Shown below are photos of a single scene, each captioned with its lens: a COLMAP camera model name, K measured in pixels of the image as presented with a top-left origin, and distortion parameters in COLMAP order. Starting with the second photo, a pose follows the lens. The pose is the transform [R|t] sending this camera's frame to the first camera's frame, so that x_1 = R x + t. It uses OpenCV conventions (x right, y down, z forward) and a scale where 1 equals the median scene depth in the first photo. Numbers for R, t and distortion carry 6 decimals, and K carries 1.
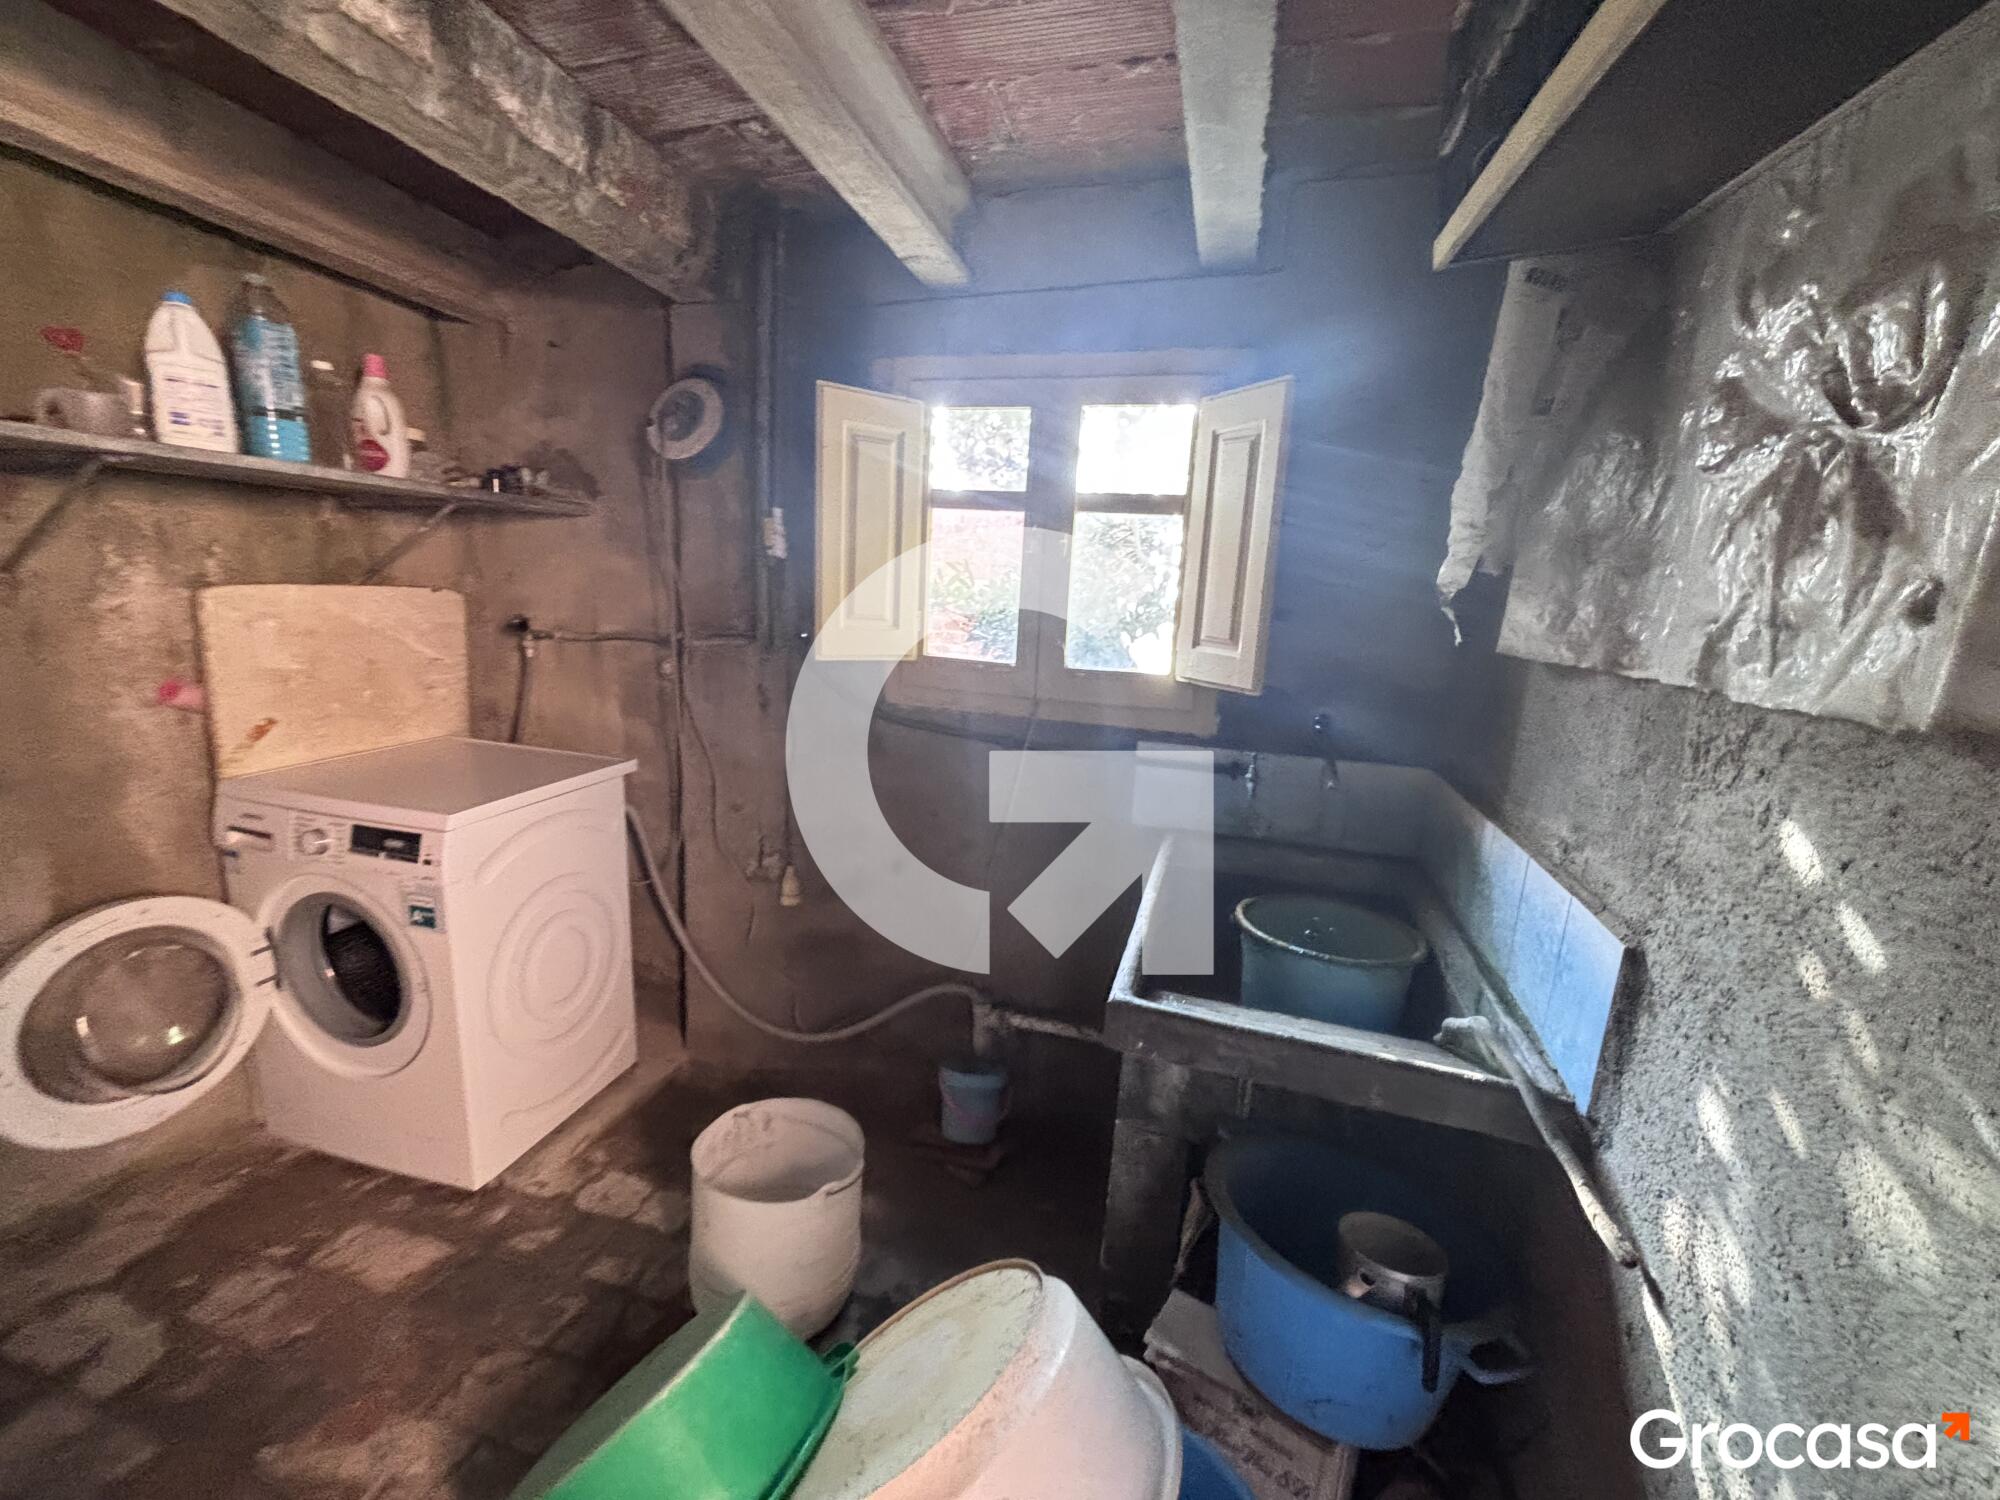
lens RADIAL K [[802.5, 0, 1000.0], [0, 802.5, 750.0], [0, 0, 1]] dist [0.001239, -0.000203]
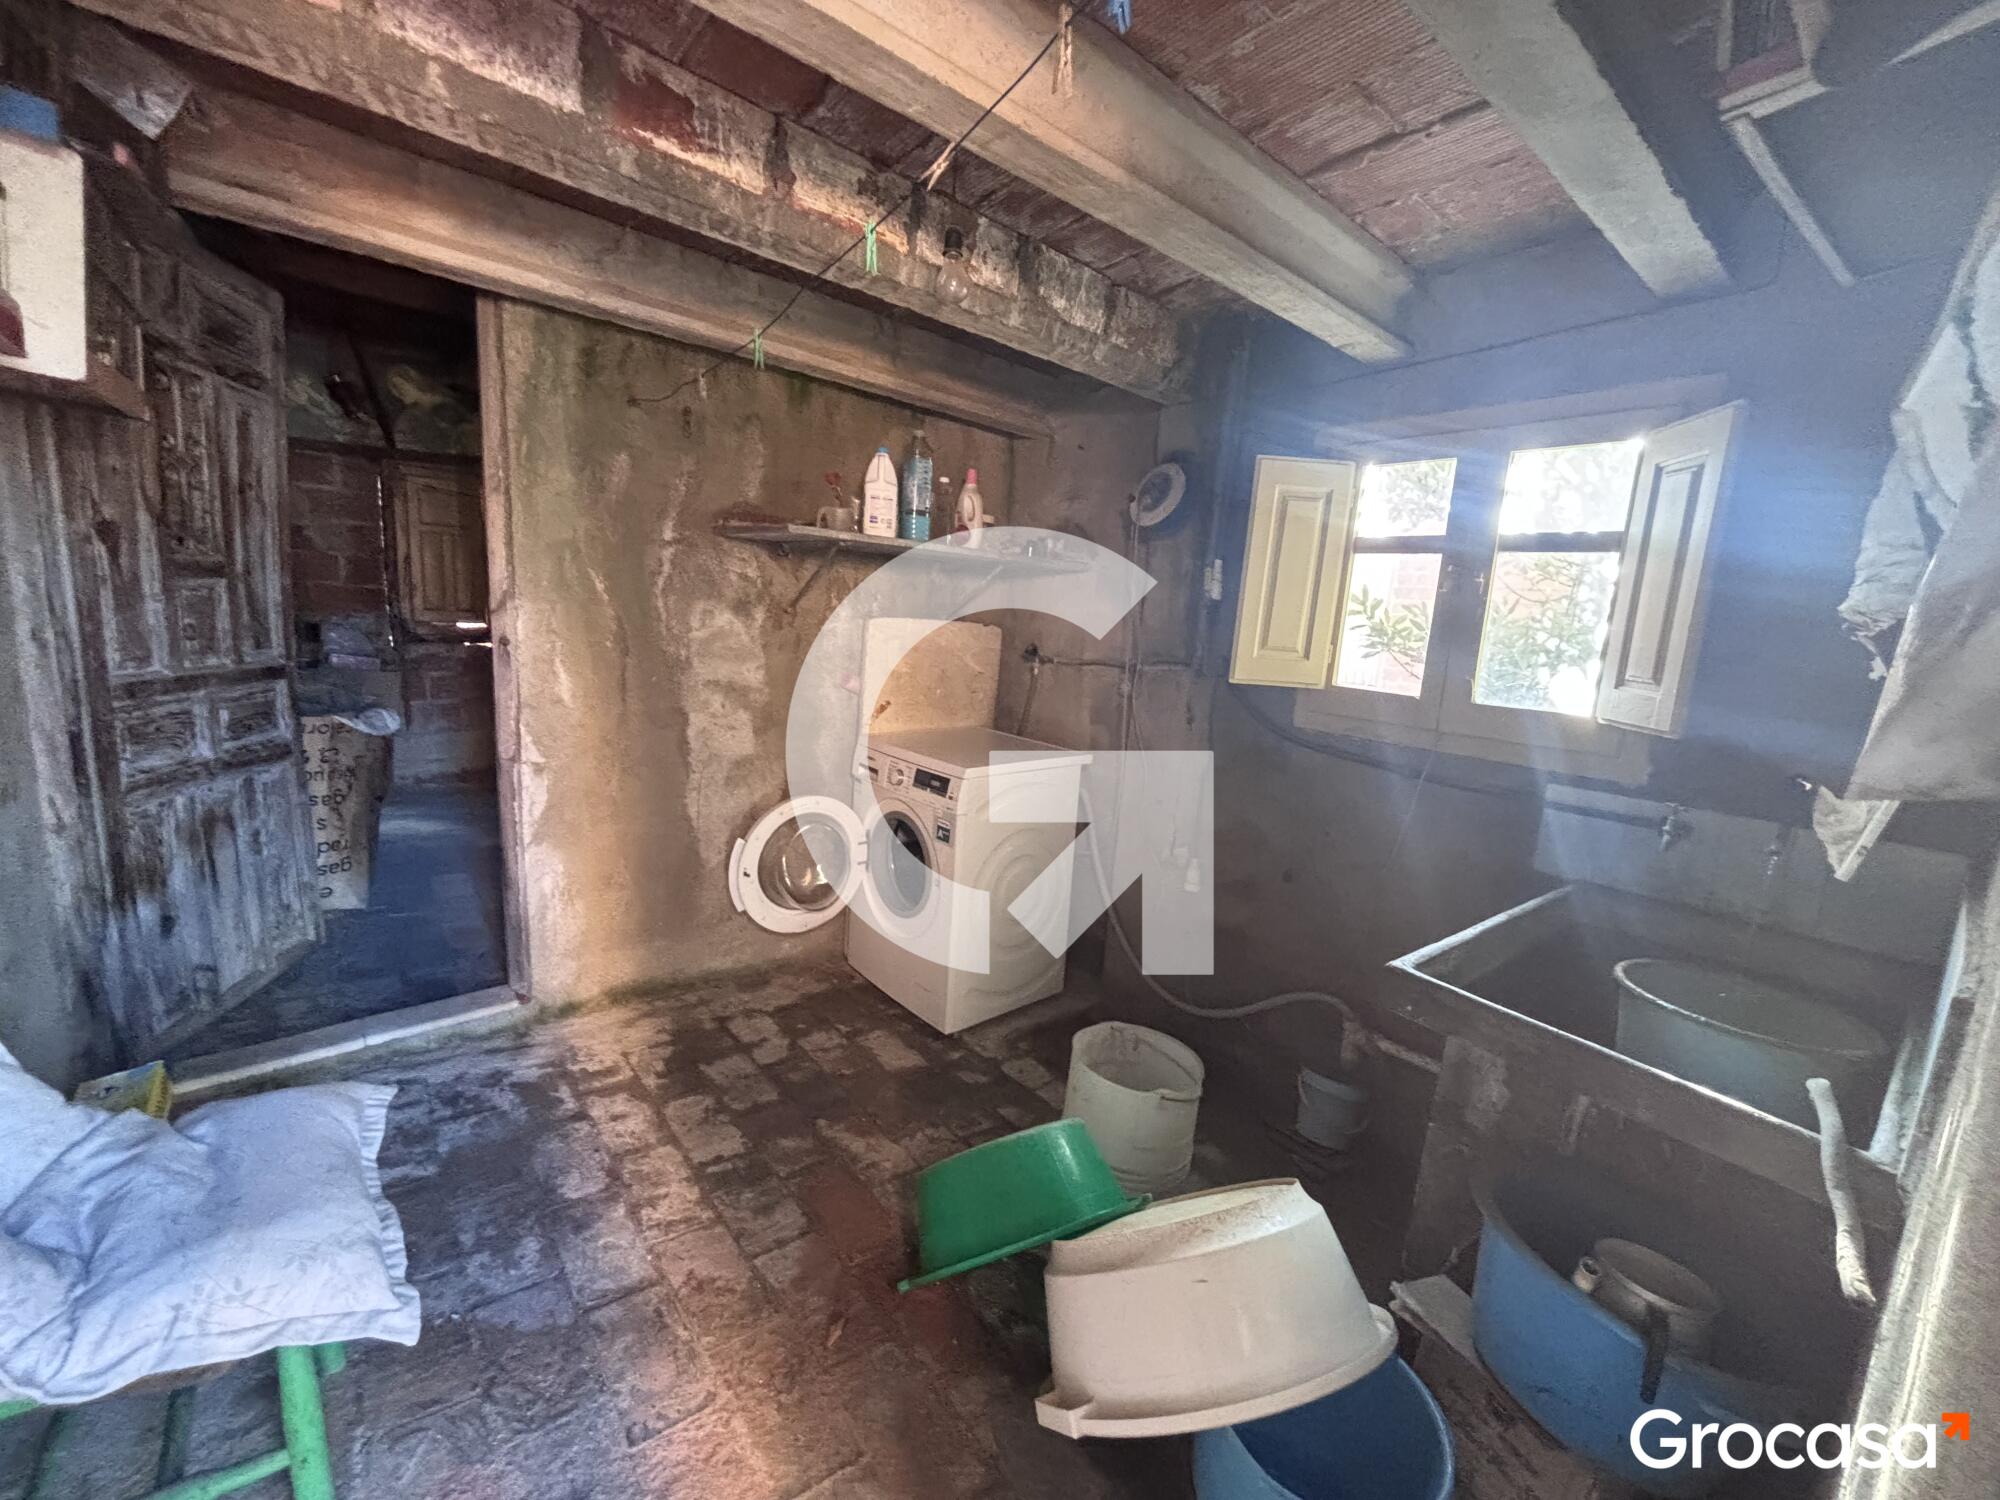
lens RADIAL K [[802.5, 0, 1000.0], [0, 802.5, 750.0], [0, 0, 1]] dist [0.001239, -0.000203]
pose [[0.817698, 0.100081, -0.566880, 0.200961], [-0.139830, 0.989809, -0.026949, 0.076013], [0.558406, 0.101303, 0.823359, -0.191098]]
